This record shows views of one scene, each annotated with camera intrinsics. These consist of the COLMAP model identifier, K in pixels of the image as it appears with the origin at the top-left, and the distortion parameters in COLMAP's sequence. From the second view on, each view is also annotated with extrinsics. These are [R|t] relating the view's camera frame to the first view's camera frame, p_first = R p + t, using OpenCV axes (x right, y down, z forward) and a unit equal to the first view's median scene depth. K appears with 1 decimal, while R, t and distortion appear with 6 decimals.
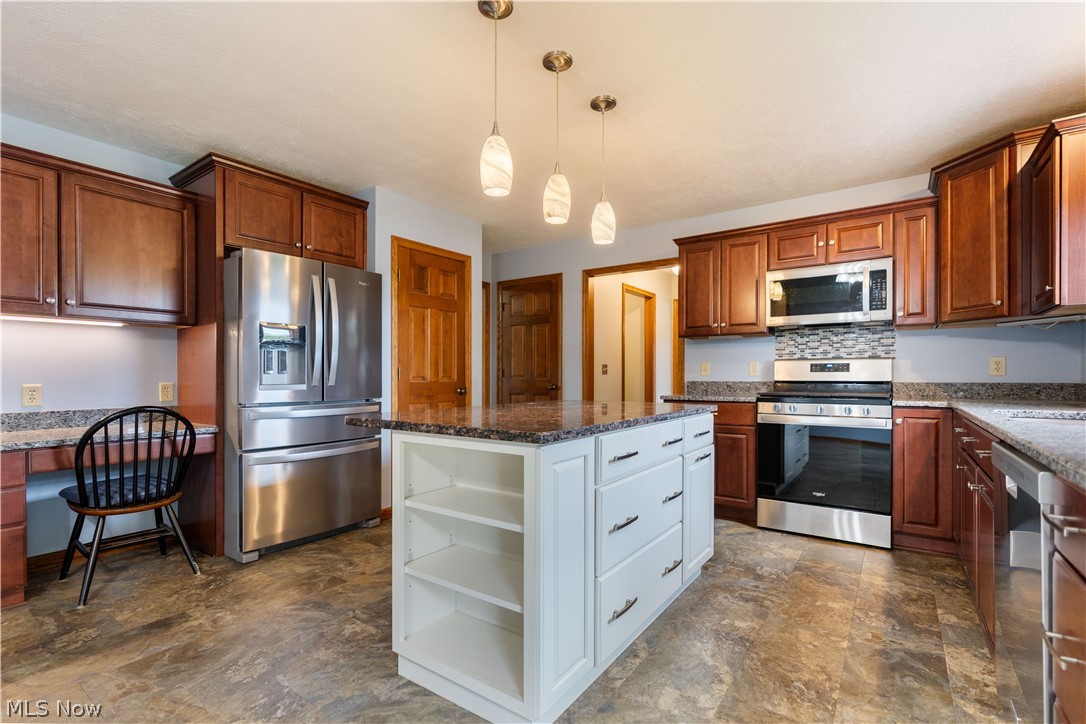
lens RADIAL K [[499.5, 0, 543.5], [0, 499.5, 366.2], [0, 0, 1]] dist [-0.001310, -0.000117]
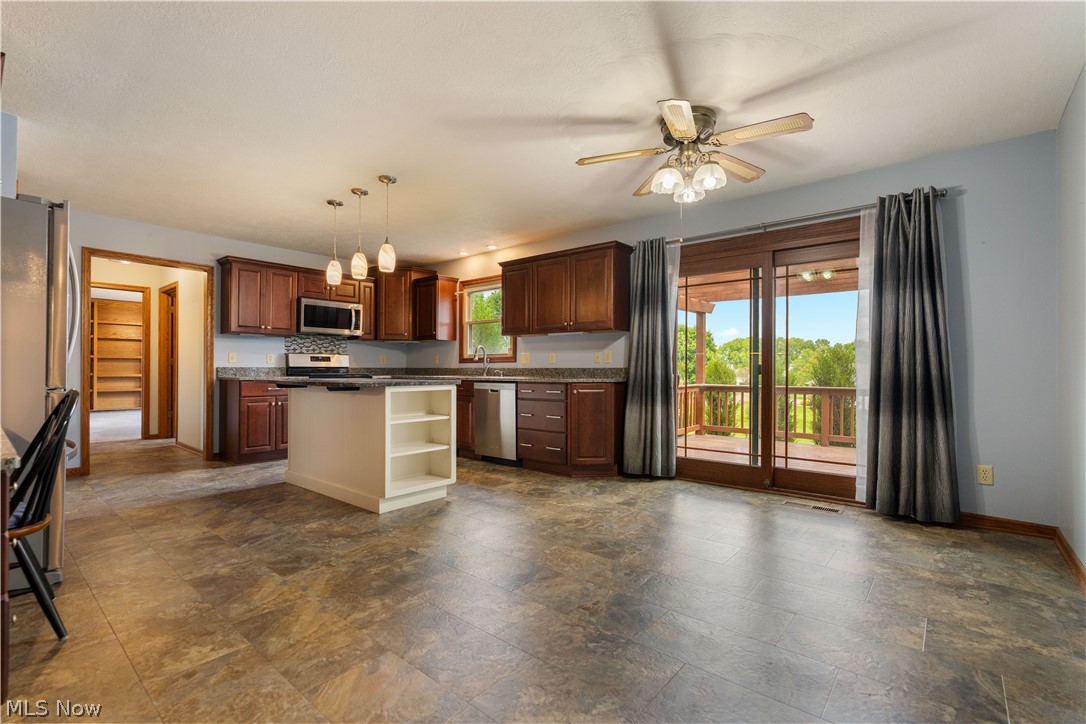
lens RADIAL K [[499.5, 0, 543.5], [0, 499.5, 366.2], [0, 0, 1]] dist [-0.001310, -0.000117]
pose [[0.089179, 0.001338, 0.996015, -1.281527], [-0.025100, 0.999685, 0.000905, 0.008254], [-0.995699, -0.025081, 0.089185, 0.111979]]
